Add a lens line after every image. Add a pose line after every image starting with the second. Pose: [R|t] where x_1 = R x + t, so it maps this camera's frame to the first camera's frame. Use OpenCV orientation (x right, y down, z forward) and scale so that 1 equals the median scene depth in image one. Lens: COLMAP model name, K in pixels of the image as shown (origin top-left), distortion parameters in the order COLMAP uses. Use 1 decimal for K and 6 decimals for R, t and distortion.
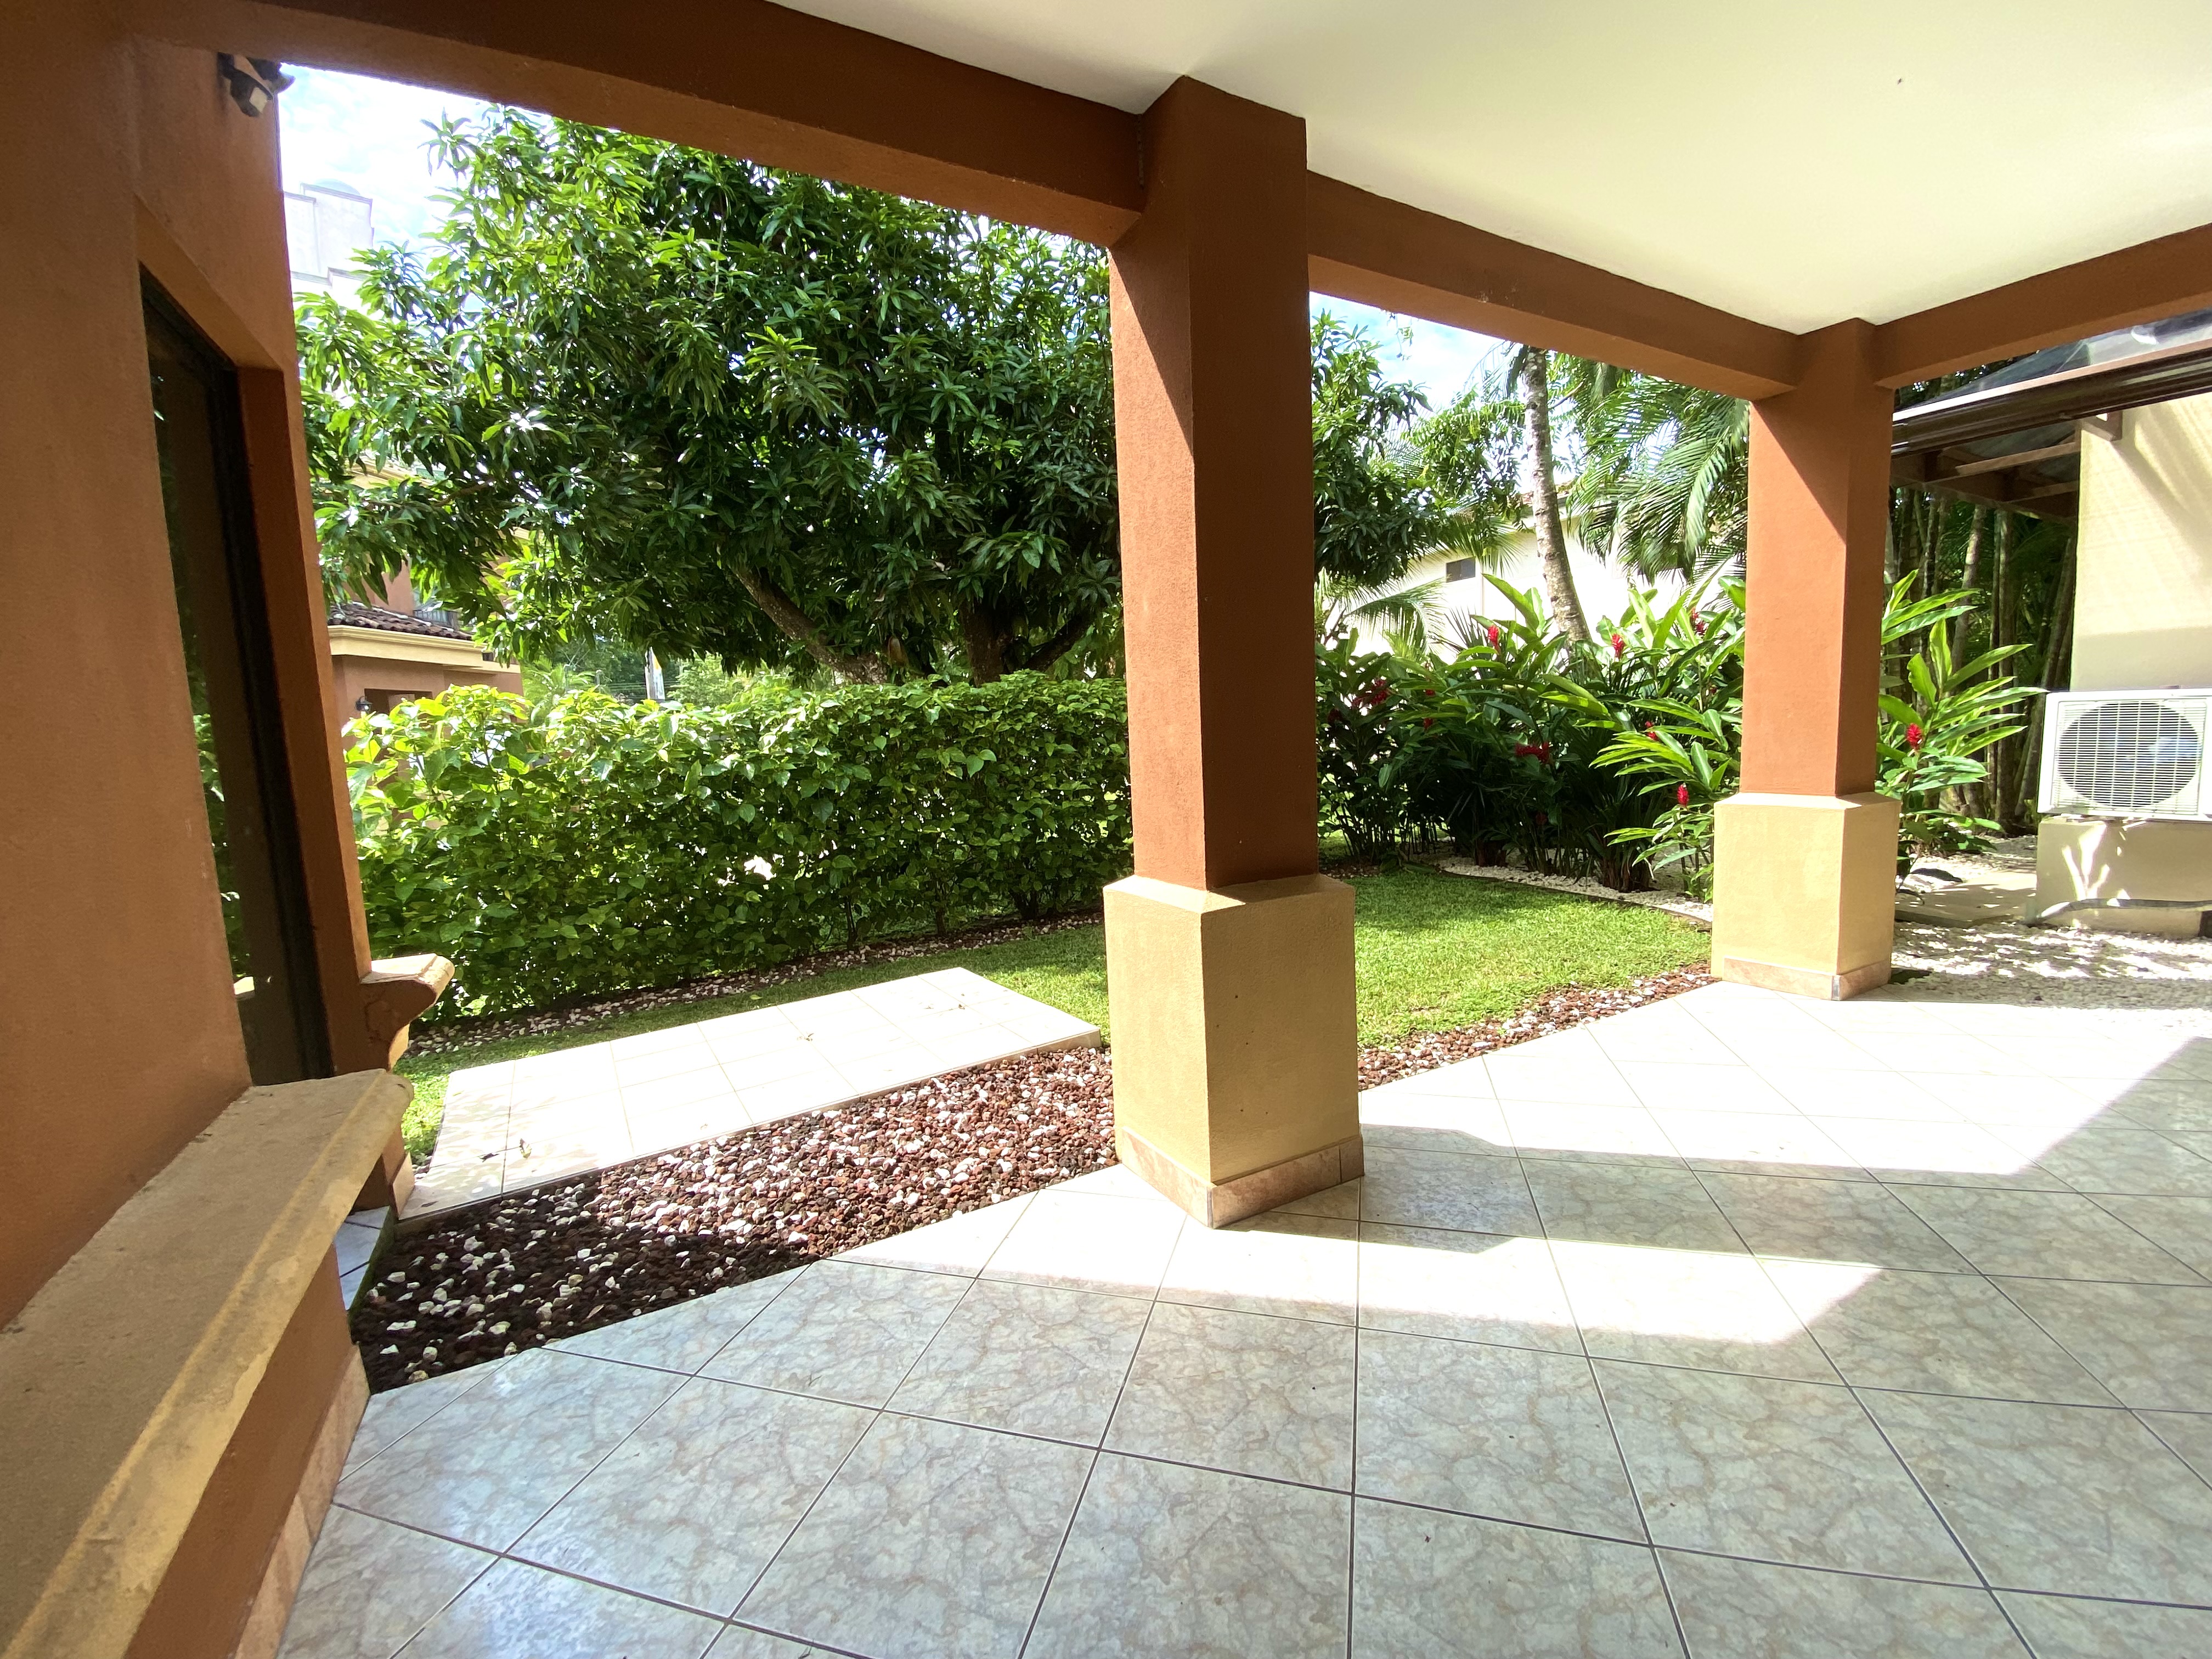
lens RADIAL K [[881.1, 0, 1096.0], [0, 881.1, 811.9], [0, 0, 1]] dist [-0.038598, -0.001740]
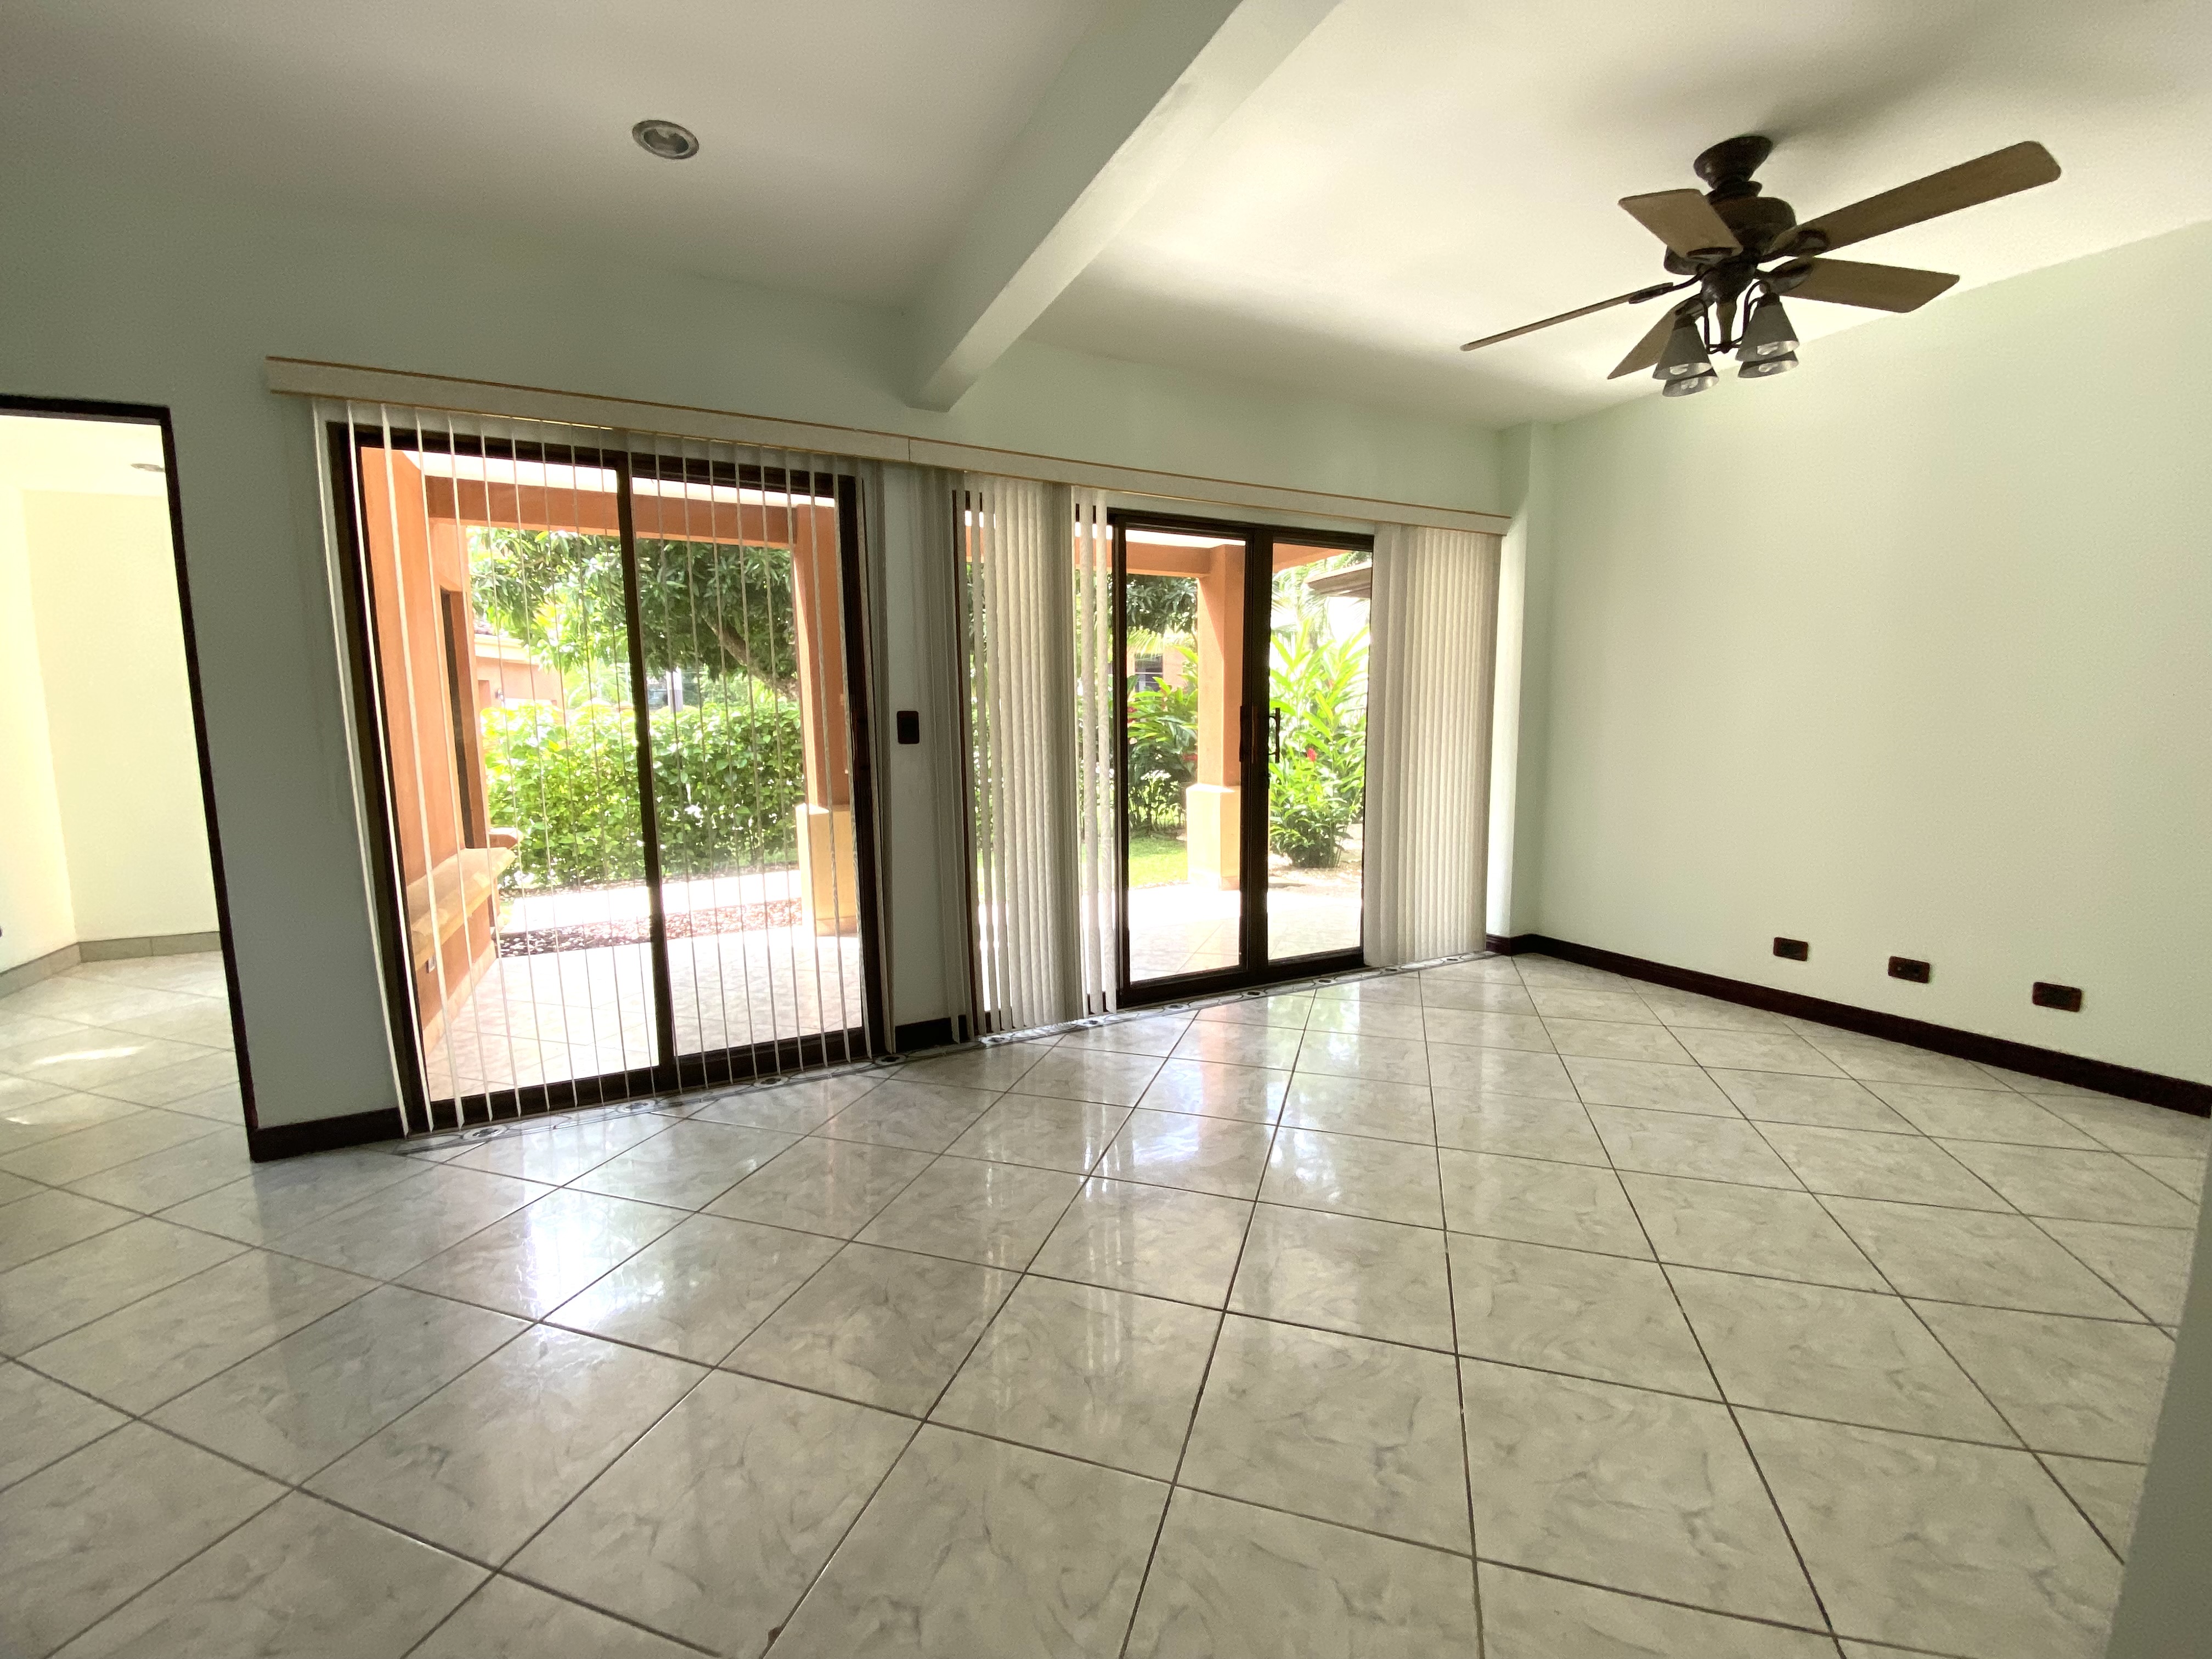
lens RADIAL K [[881.1, 0, 1099.0], [0, 881.1, 796.8], [0, 0, 1]] dist [-0.038598, -0.001740]
pose [[0.999221, 0.029660, -0.026020, 0.465263], [-0.029979, 0.999479, -0.011955, 0.035257], [0.025652, 0.012726, 0.999590, -0.700754]]
